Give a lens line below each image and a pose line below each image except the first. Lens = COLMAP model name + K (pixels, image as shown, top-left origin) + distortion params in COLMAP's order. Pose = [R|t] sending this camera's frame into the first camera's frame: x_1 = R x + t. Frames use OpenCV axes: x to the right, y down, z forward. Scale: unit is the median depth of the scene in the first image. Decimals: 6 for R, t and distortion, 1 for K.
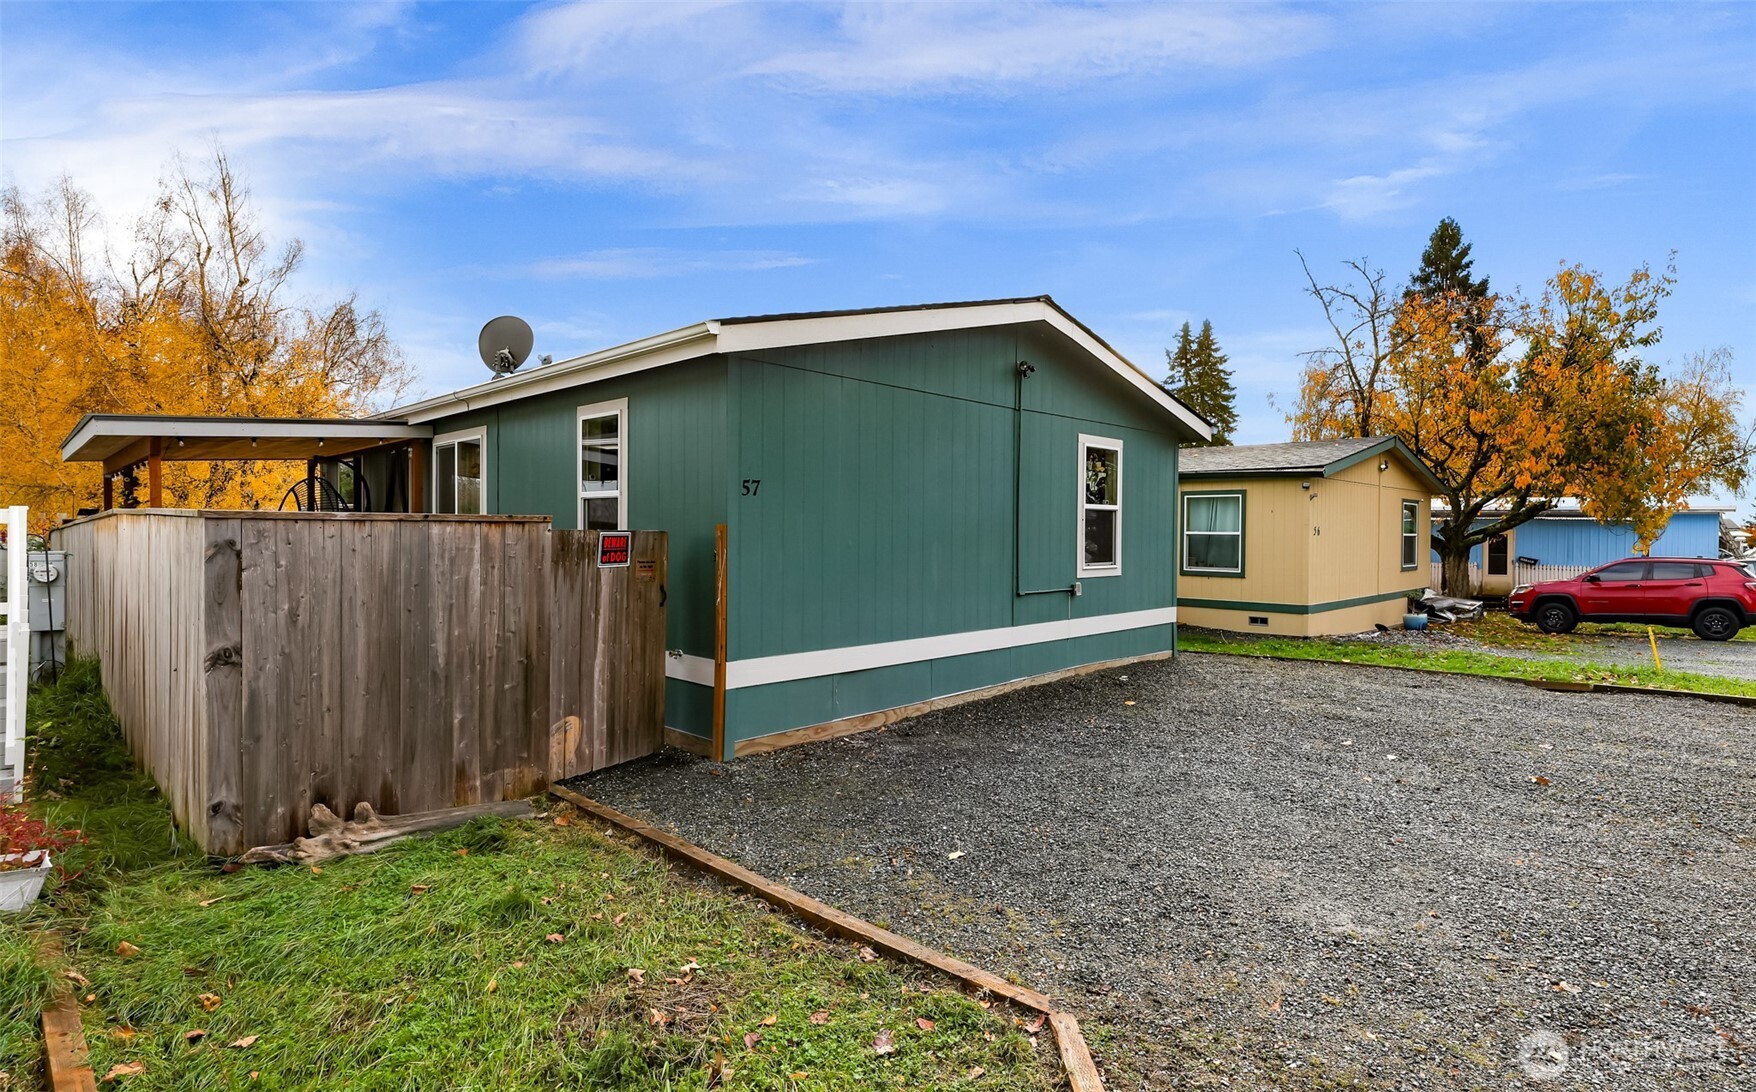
lens RADIAL K [[862.0, 0, 878.0], [0, 862.0, 546.0], [0, 0, 1]] dist [-0.001083, -0.000079]
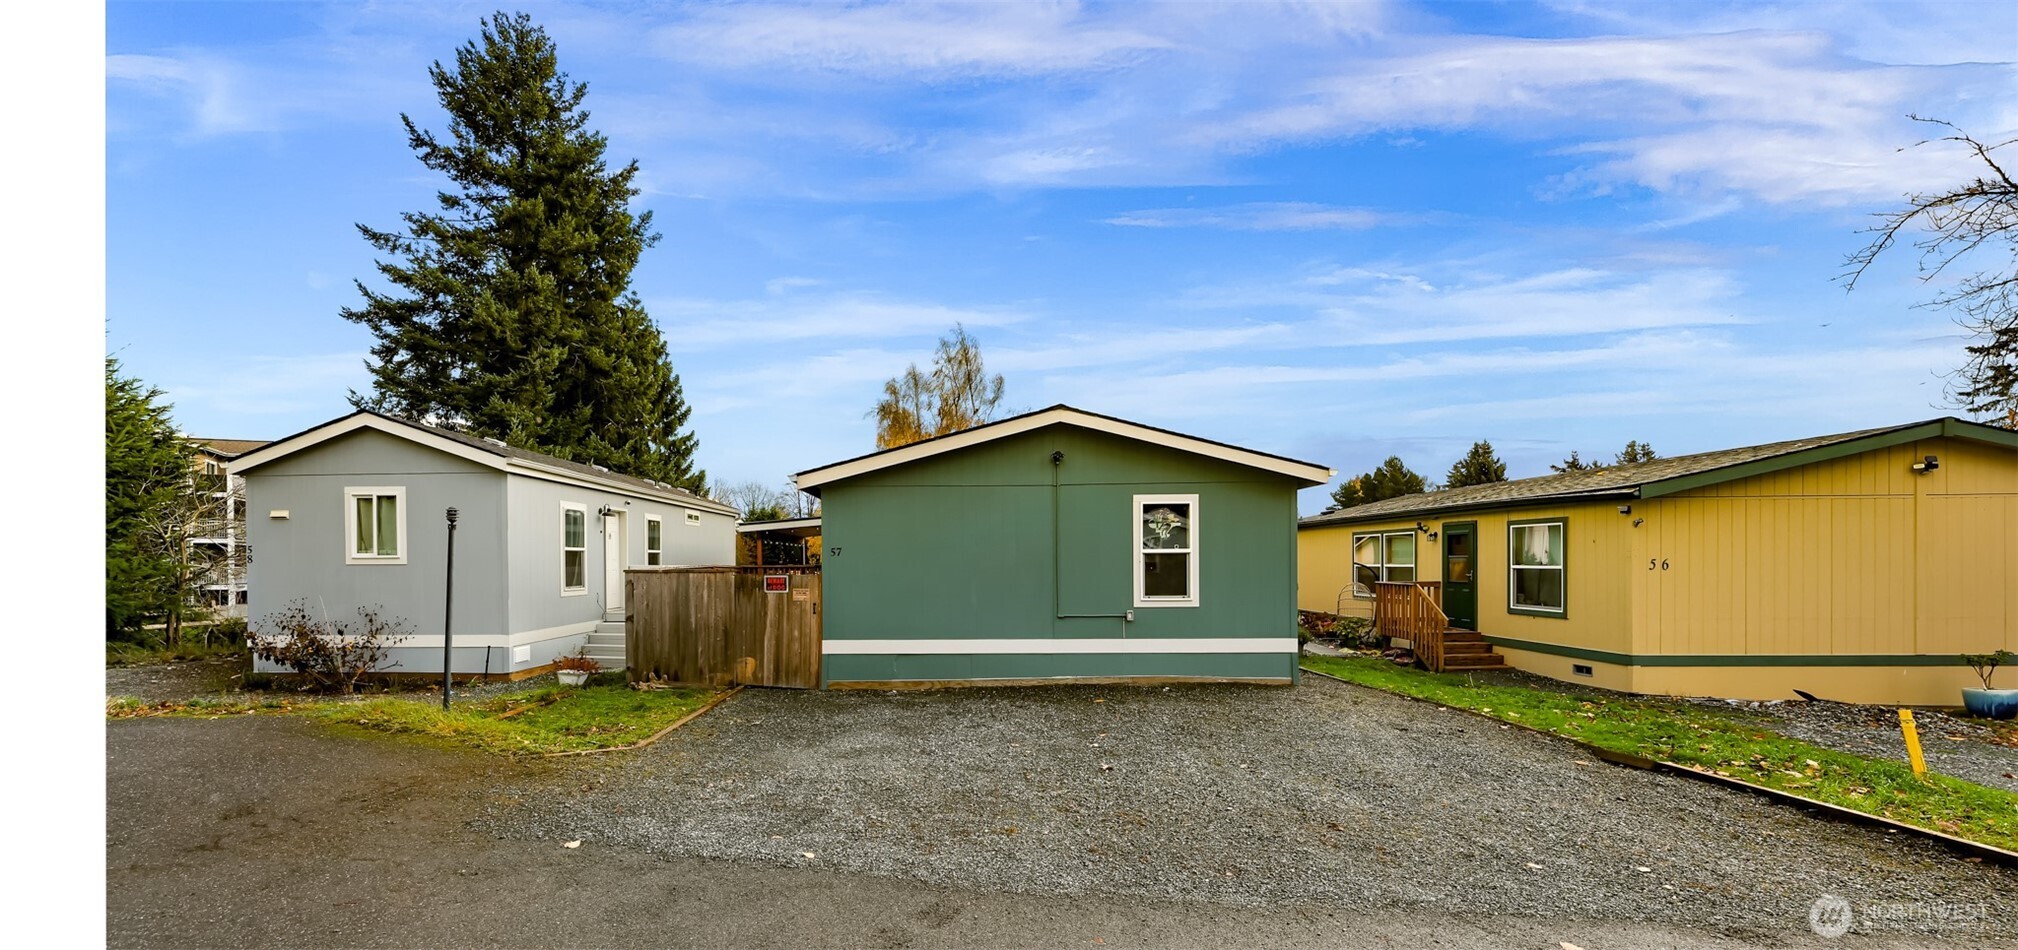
lens RADIAL K [[746.6, 0, 1002.4], [0, 746.6, 560.9], [0, 0, 1]] dist [0.013843, 0.000006]
pose [[0.659811, -0.016384, -0.751253, 0.928705], [-0.000238, 0.999758, -0.022012, -0.006859], [0.751431, 0.014702, 0.659648, 0.111676]]
